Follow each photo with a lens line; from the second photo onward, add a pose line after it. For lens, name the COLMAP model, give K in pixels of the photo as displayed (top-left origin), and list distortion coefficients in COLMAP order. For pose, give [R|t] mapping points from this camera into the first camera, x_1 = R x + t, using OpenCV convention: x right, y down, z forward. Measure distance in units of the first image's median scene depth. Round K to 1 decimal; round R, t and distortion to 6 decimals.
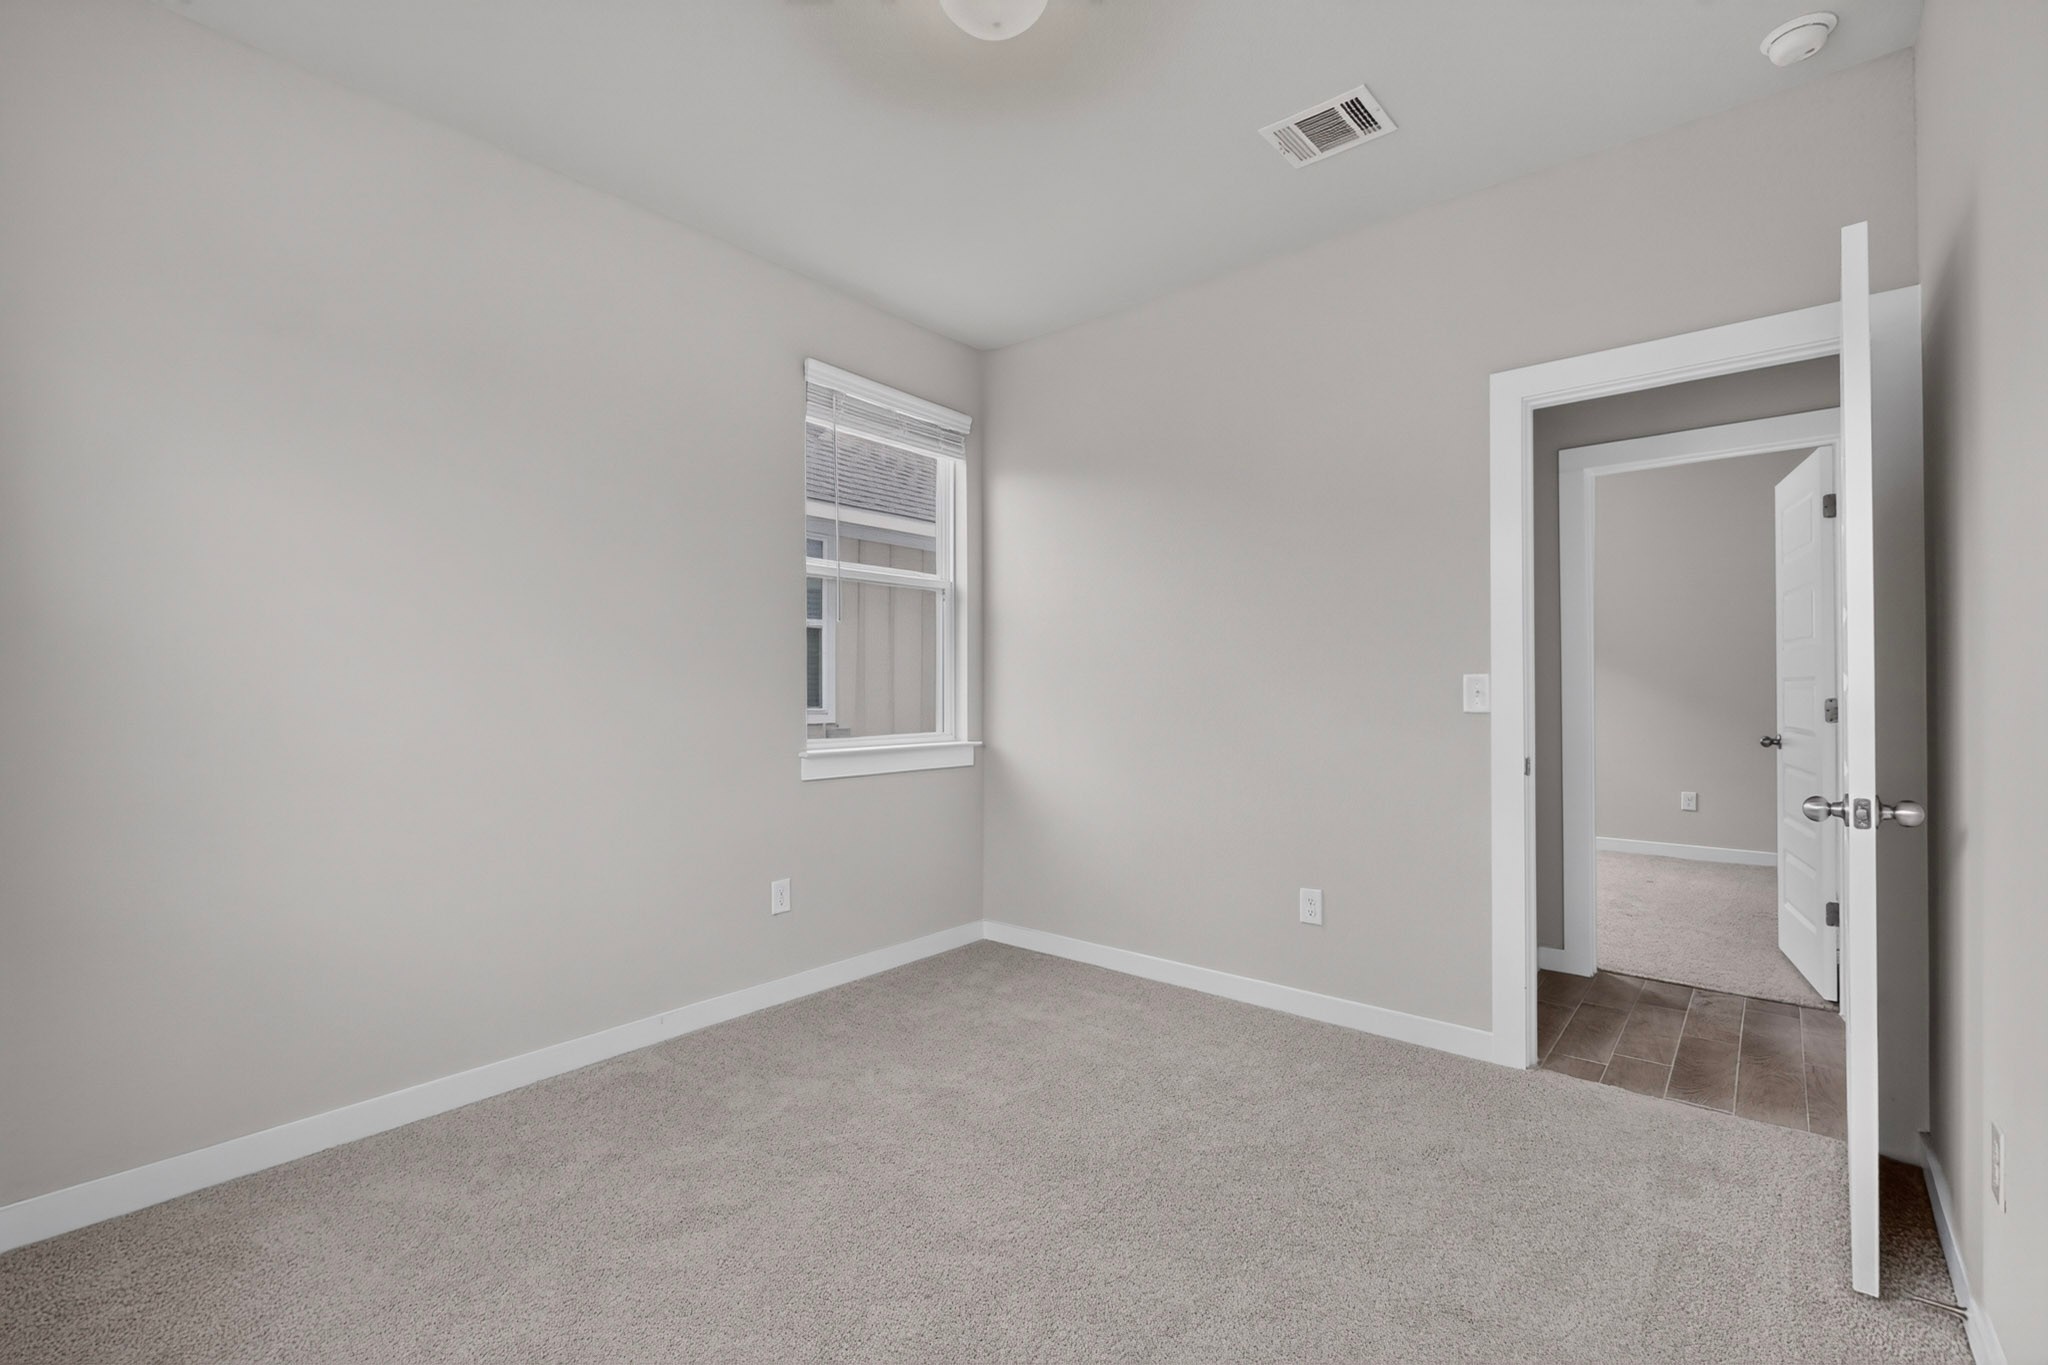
lens RADIAL K [[893.3, 0, 1020.9], [0, 893.3, 685.0], [0, 0, 1]] dist [-0.001878, 0.000324]
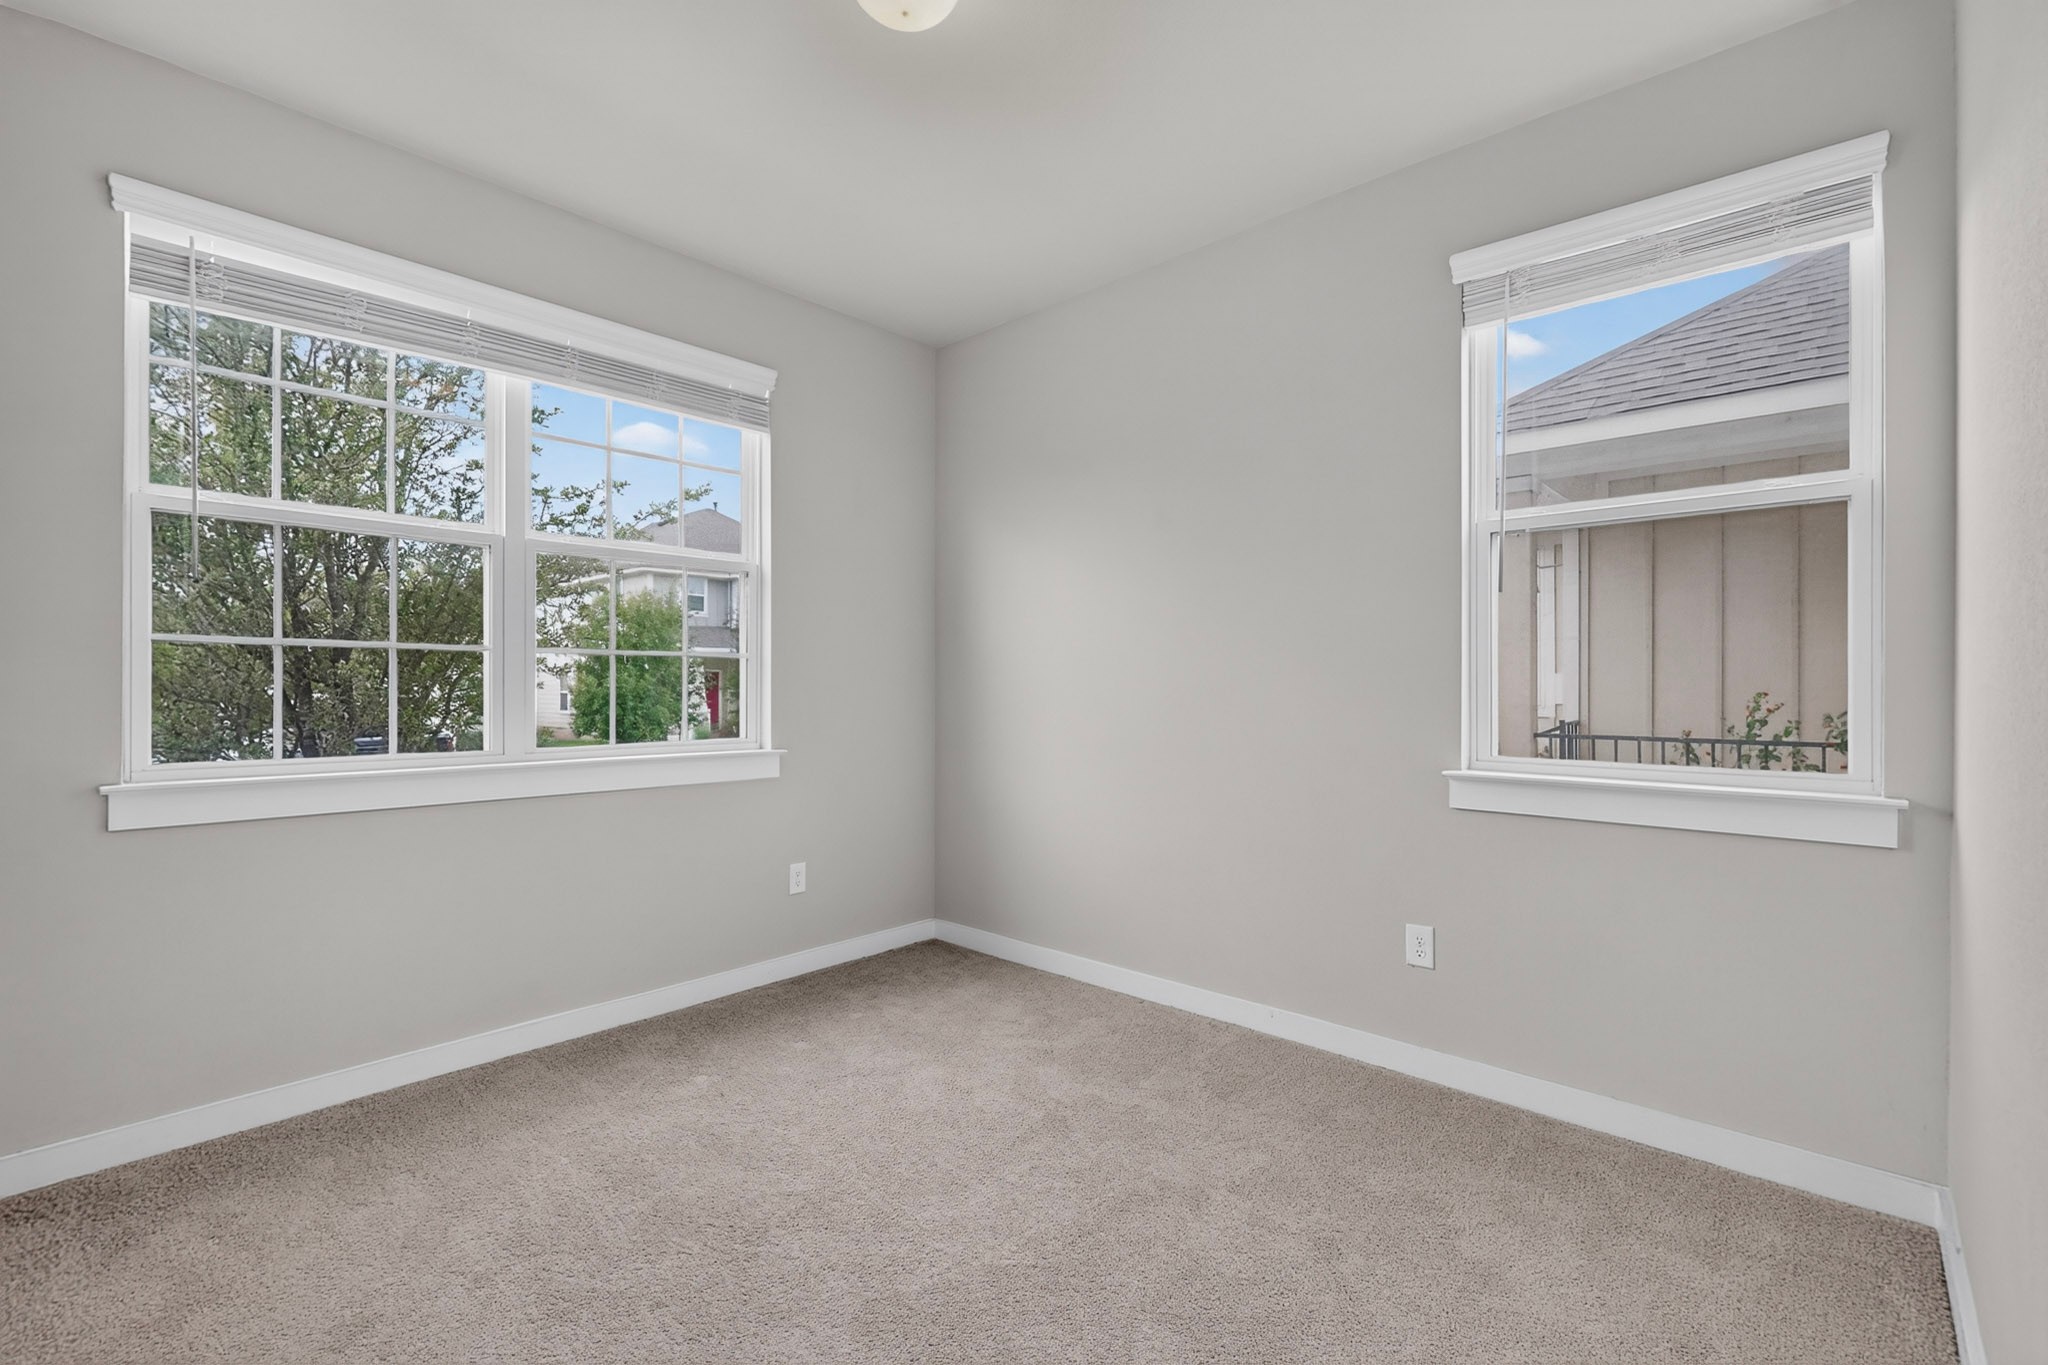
lens RADIAL K [[893.3, 0, 1020.9], [0, 893.3, 685.0], [0, 0, 1]] dist [-0.001878, 0.000324]
pose [[-0.041787, 0.002623, -0.999123, 0.548078], [0.002826, 0.999993, 0.002507, -0.001924], [0.999123, -0.002719, -0.041794, 0.671185]]
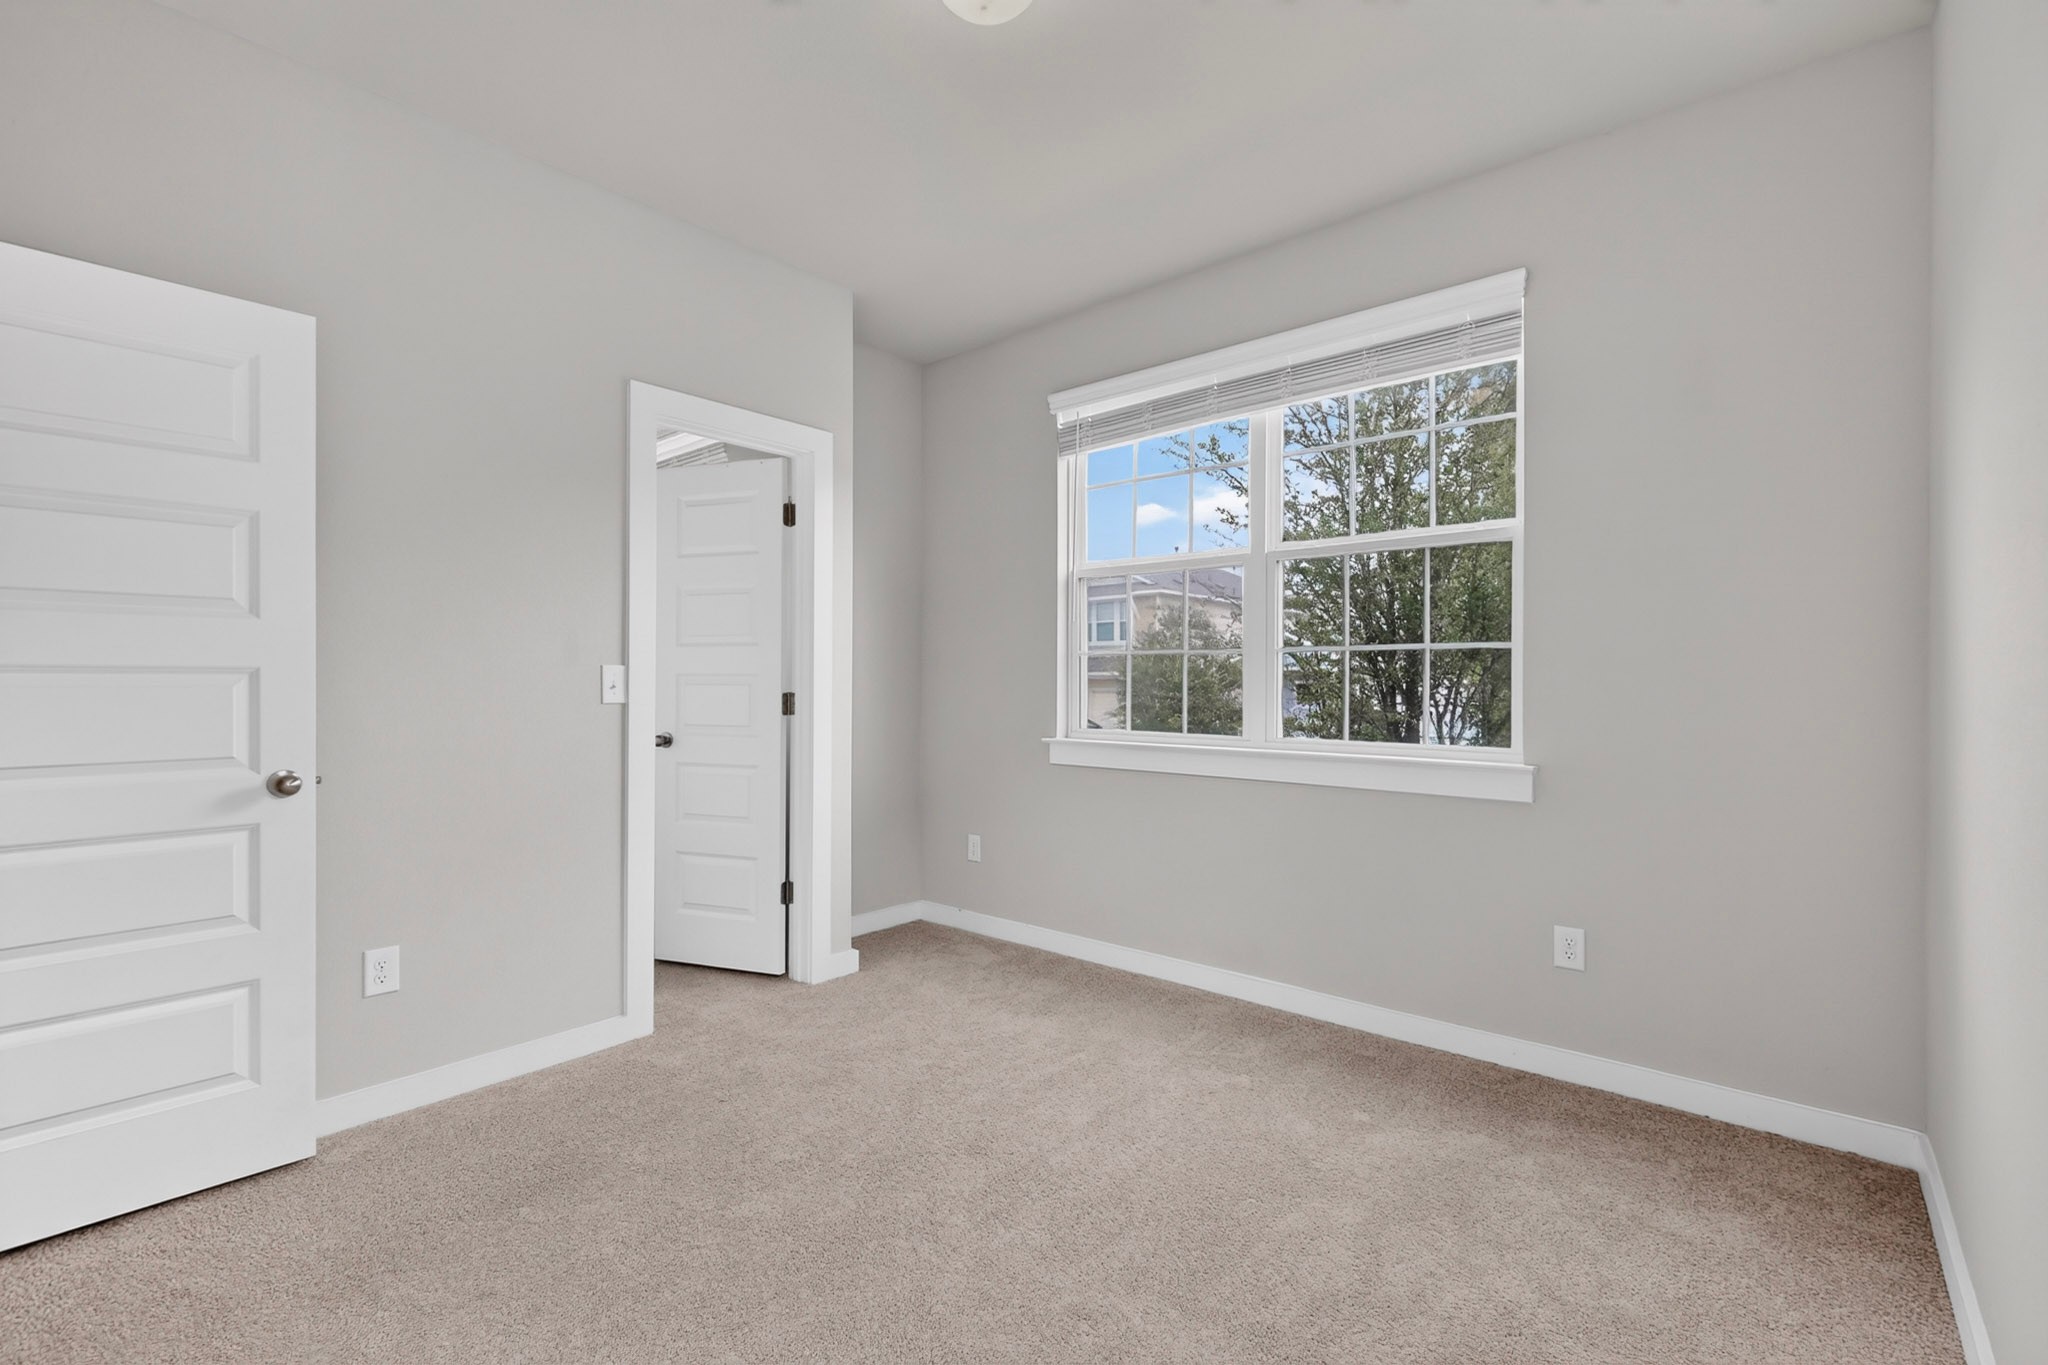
lens RADIAL K [[893.3, 0, 1020.9], [0, 893.3, 685.0], [0, 0, 1]] dist [-0.001878, 0.000324]
pose [[-0.999932, 0.002238, 0.011439, -0.038786], [0.002201, 0.999992, -0.003252, 0.005959], [-0.011447, -0.003227, -0.999929, 1.135891]]
